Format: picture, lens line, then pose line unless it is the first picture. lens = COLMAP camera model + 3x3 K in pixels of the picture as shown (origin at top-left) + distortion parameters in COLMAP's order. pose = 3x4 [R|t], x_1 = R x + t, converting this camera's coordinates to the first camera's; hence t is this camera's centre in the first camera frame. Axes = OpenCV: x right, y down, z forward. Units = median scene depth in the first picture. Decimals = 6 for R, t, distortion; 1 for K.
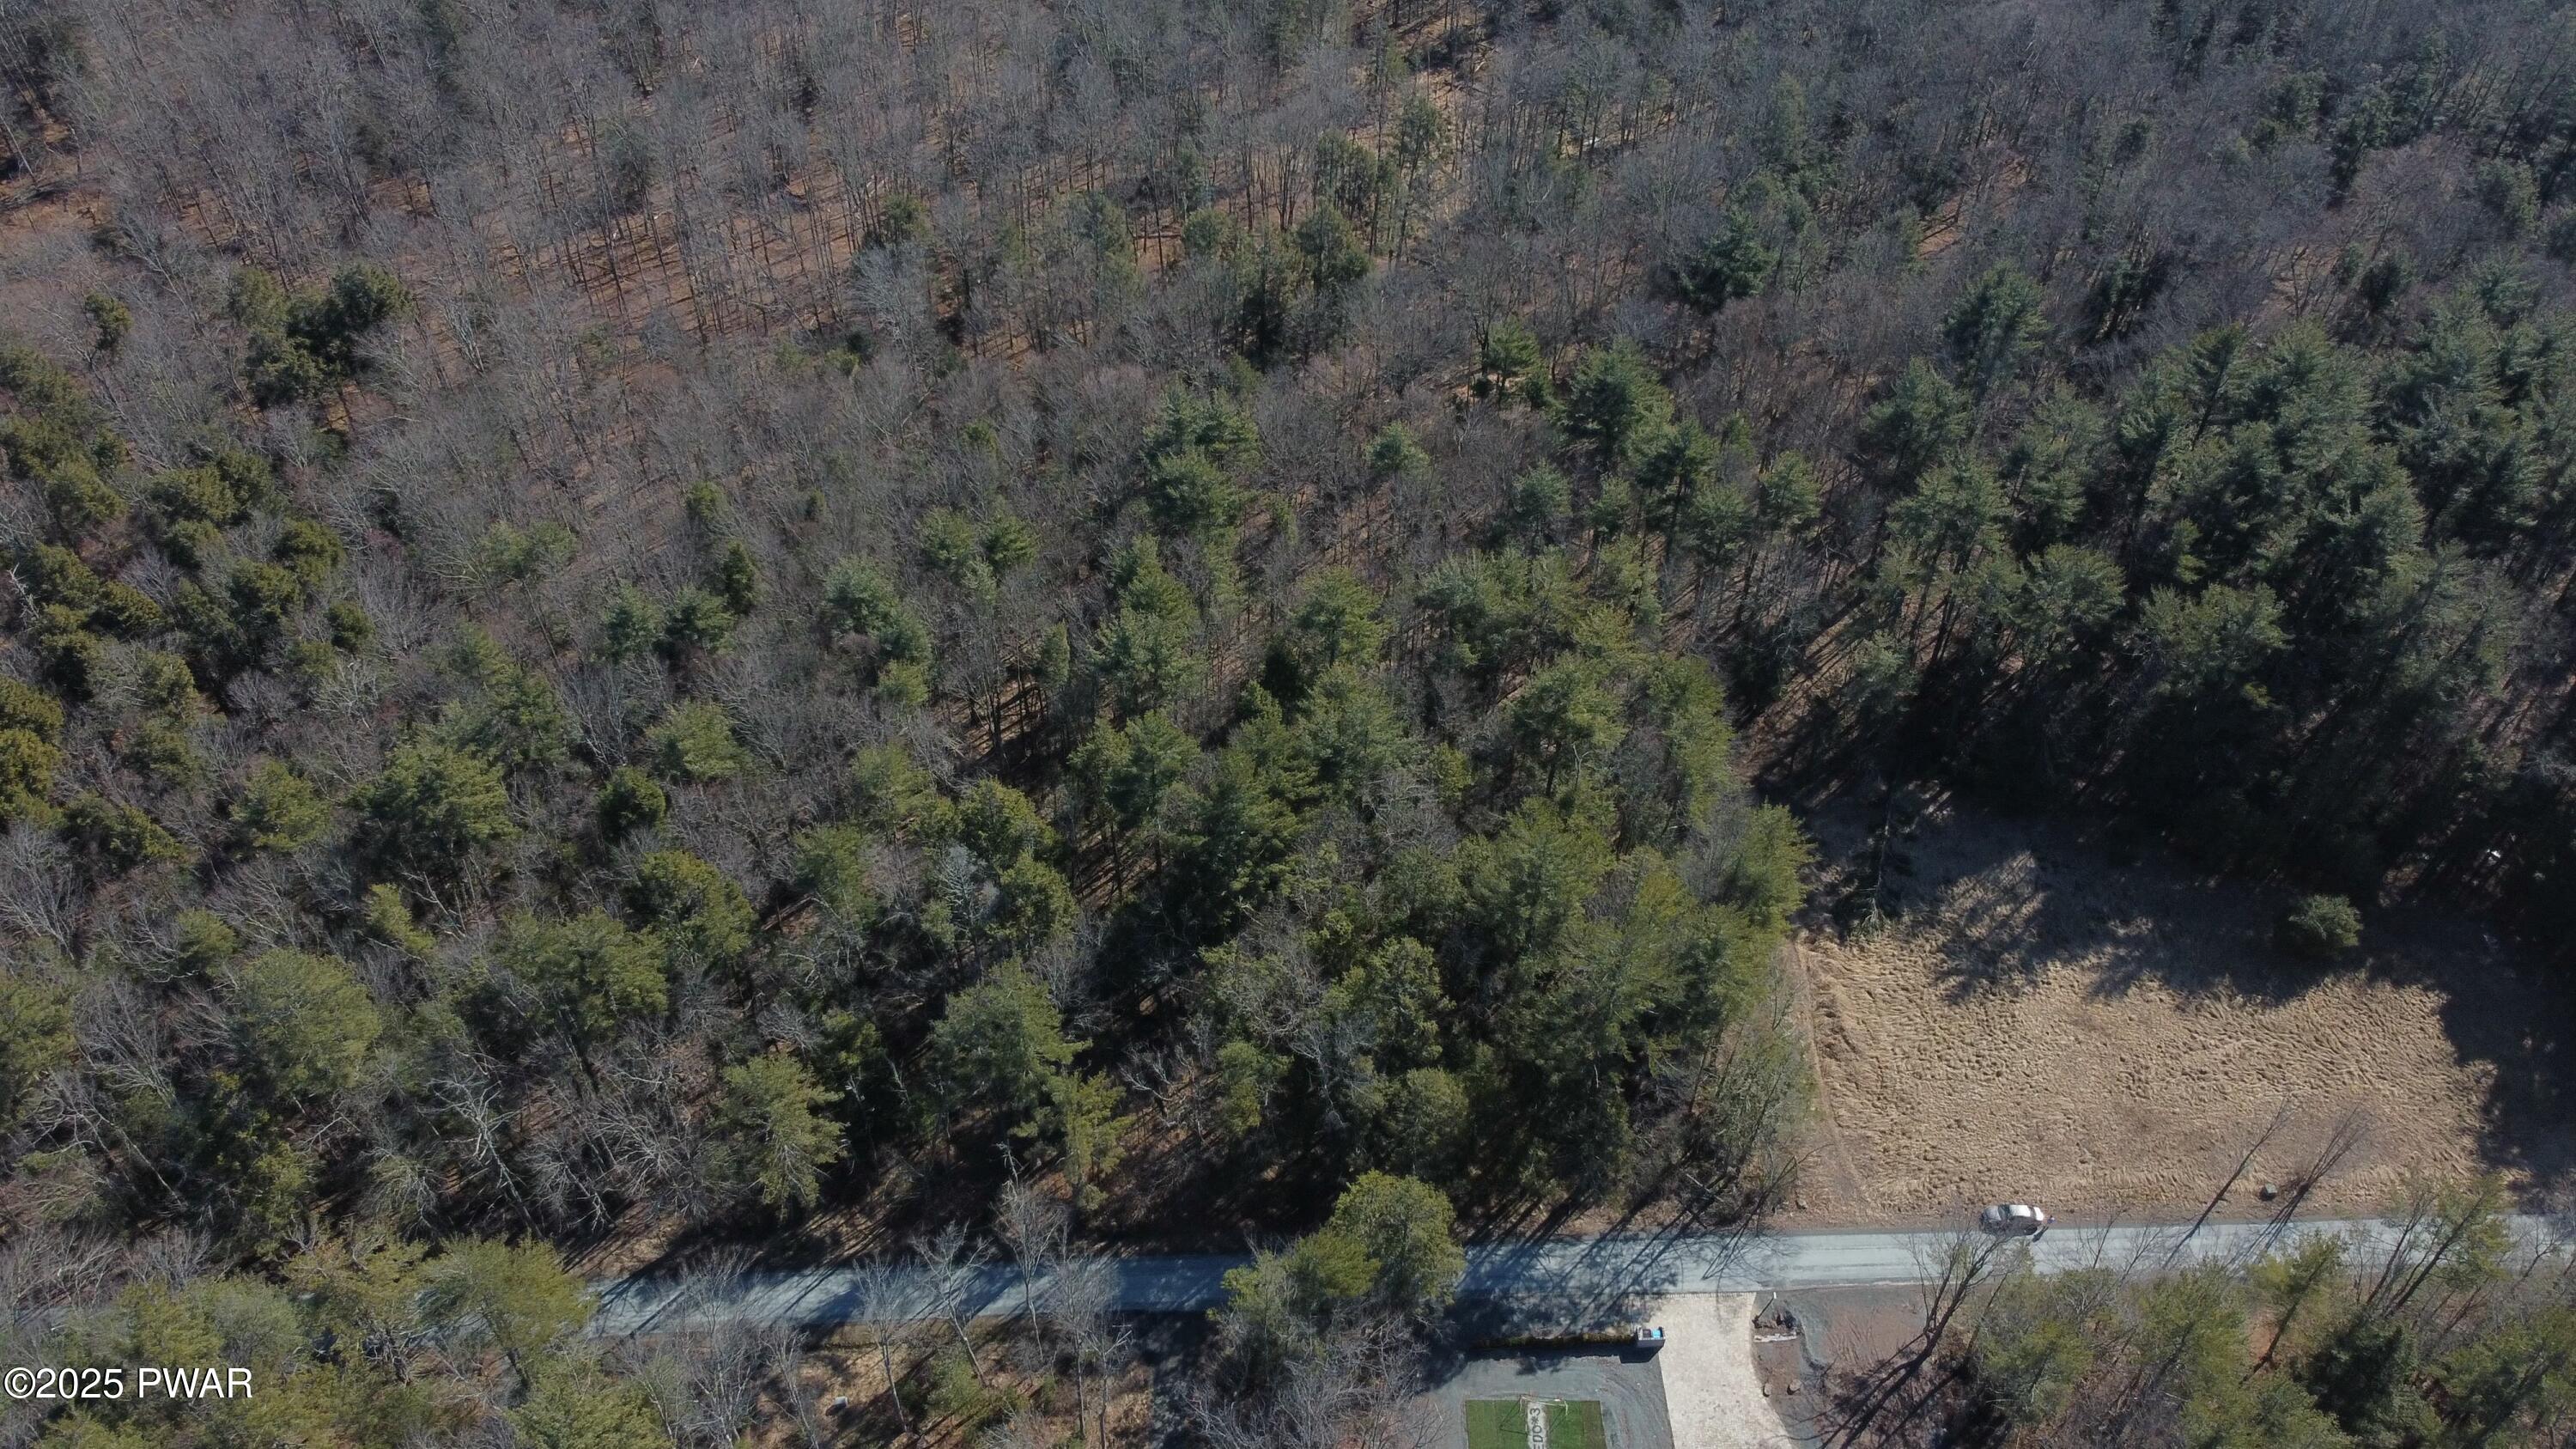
lens RADIAL K [[1876.2, 0, 1288.0], [0, 1876.2, 724.5], [0, 0, 1]] dist [0.003596, -0.001576]
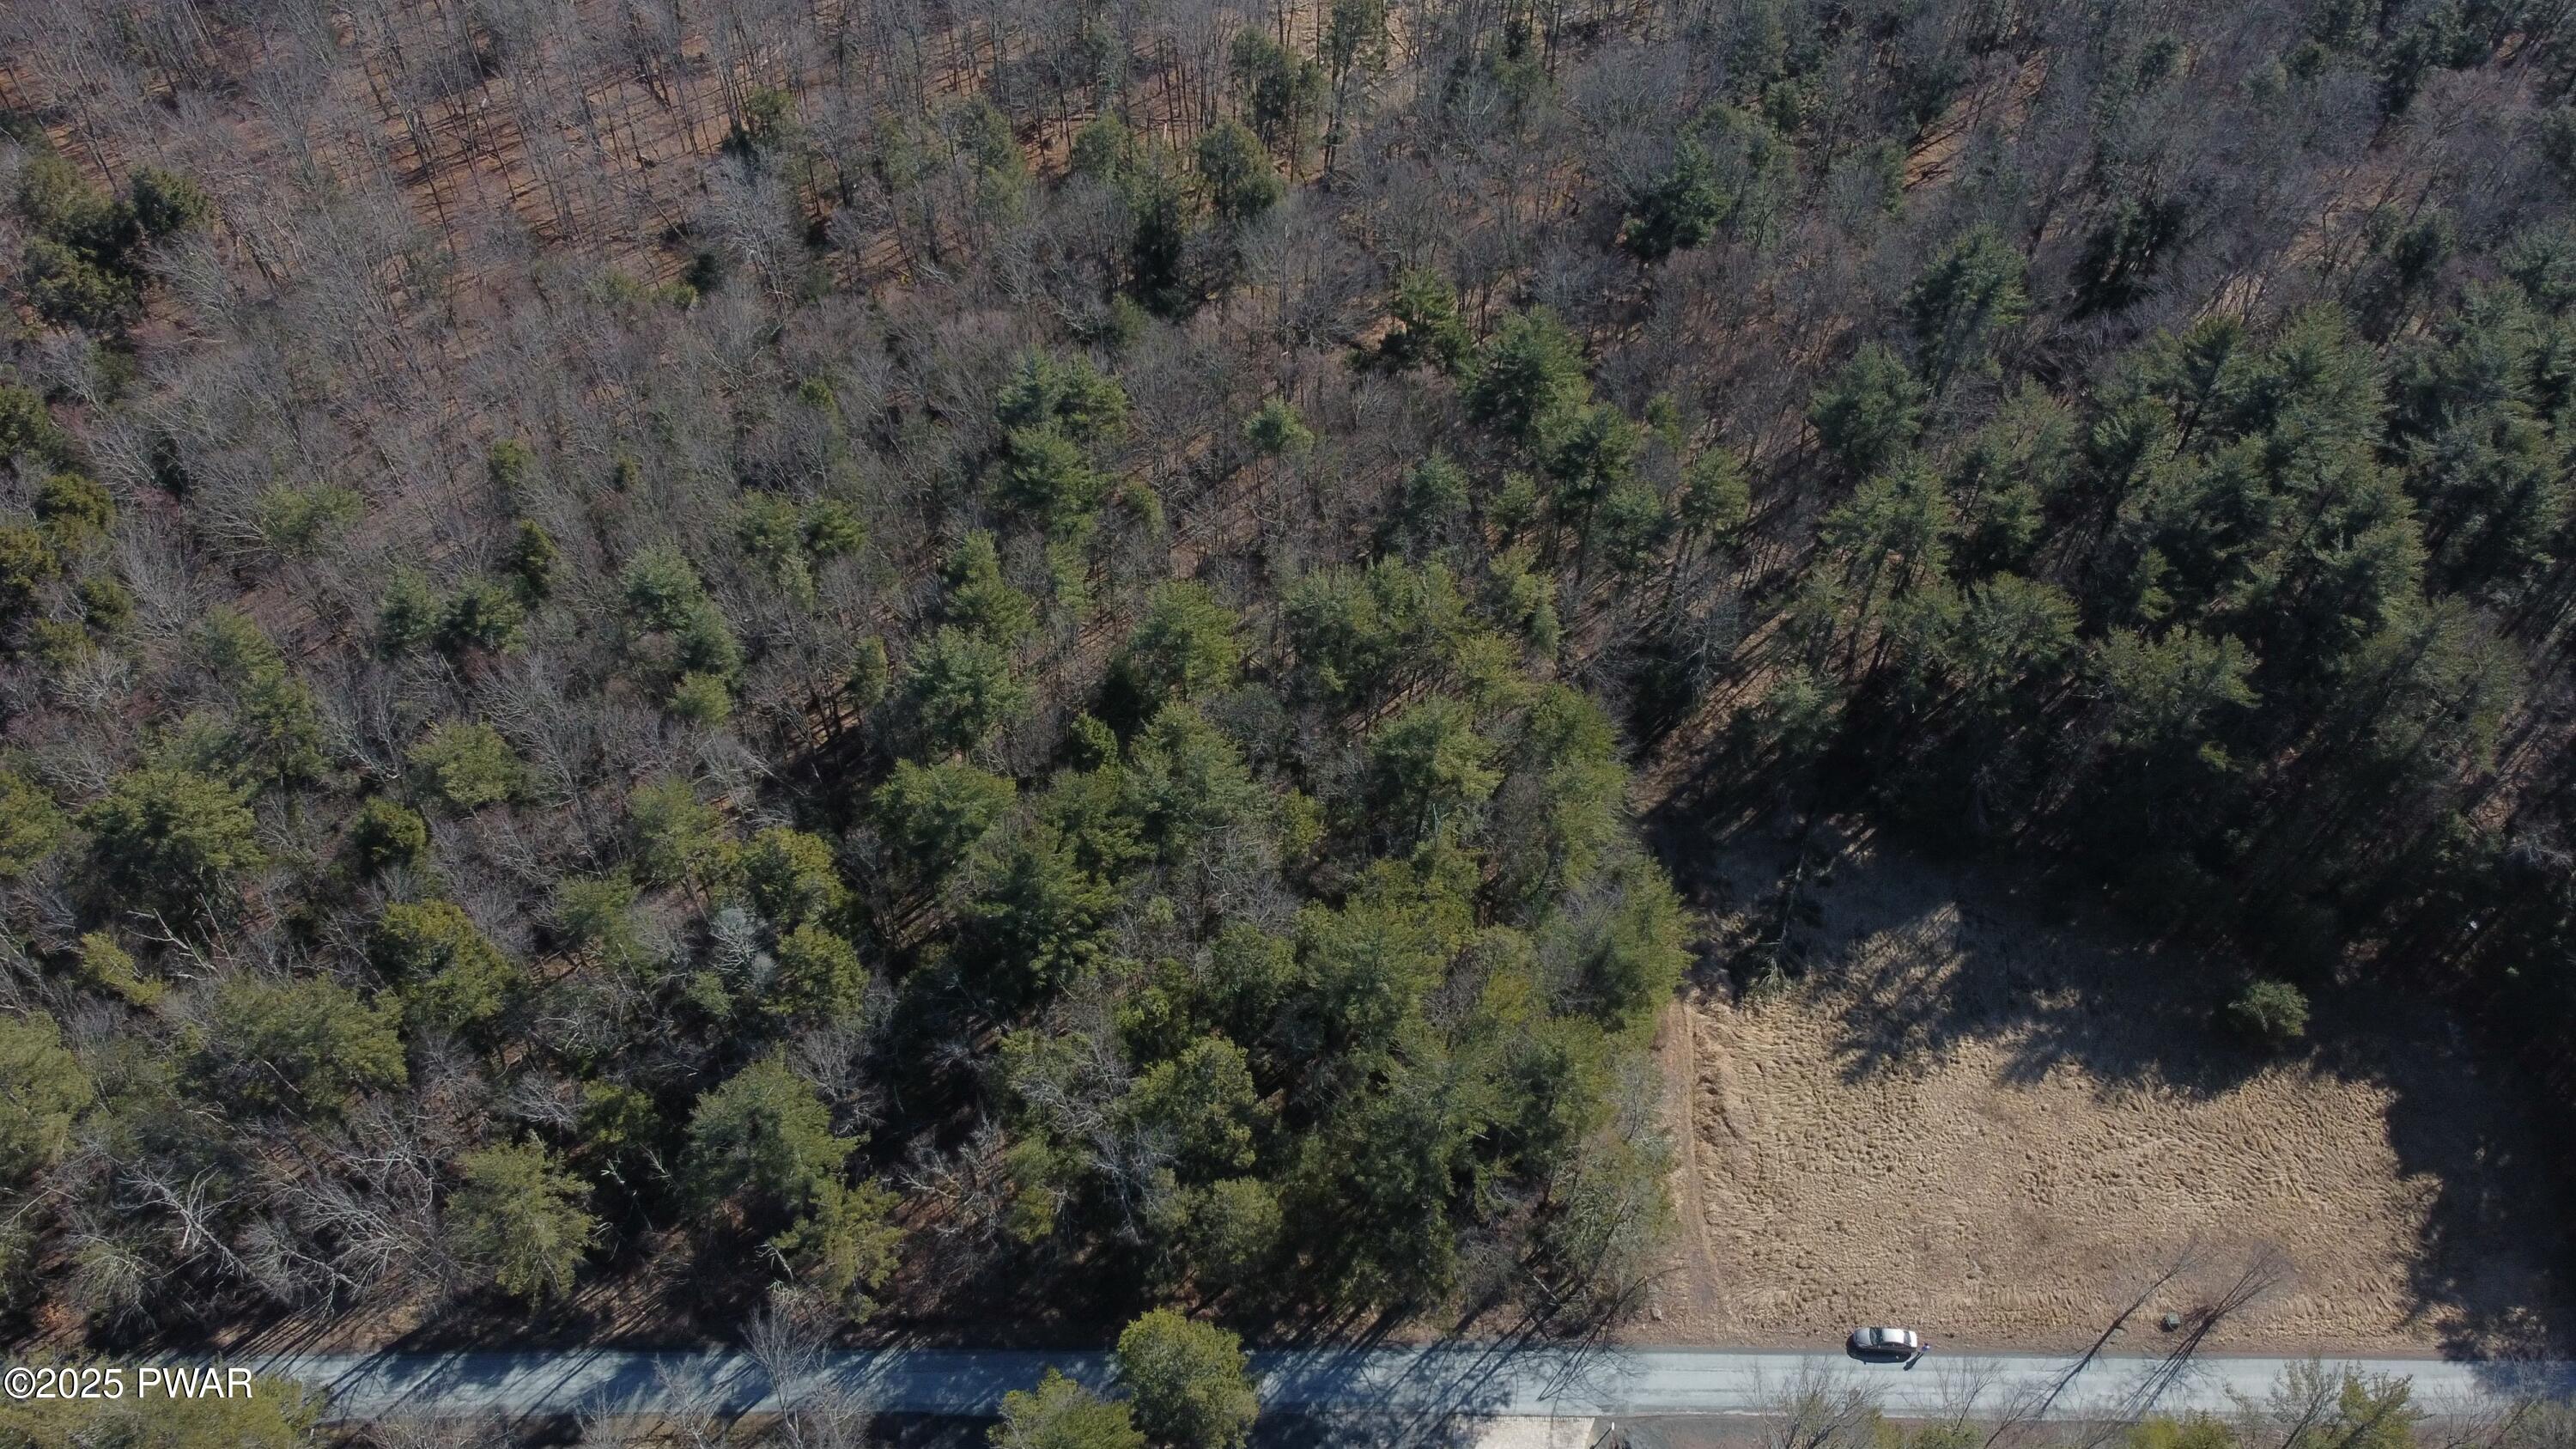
lens RADIAL K [[1876.2, 0, 1288.0], [0, 1876.2, 724.5], [0, 0, 1]] dist [0.003596, -0.001576]
pose [[0.999276, 0.033675, -0.017715, 0.091404], [-0.031521, 0.993395, 0.110327, -0.115079], [0.021314, -0.109689, 0.993737, 0.106367]]
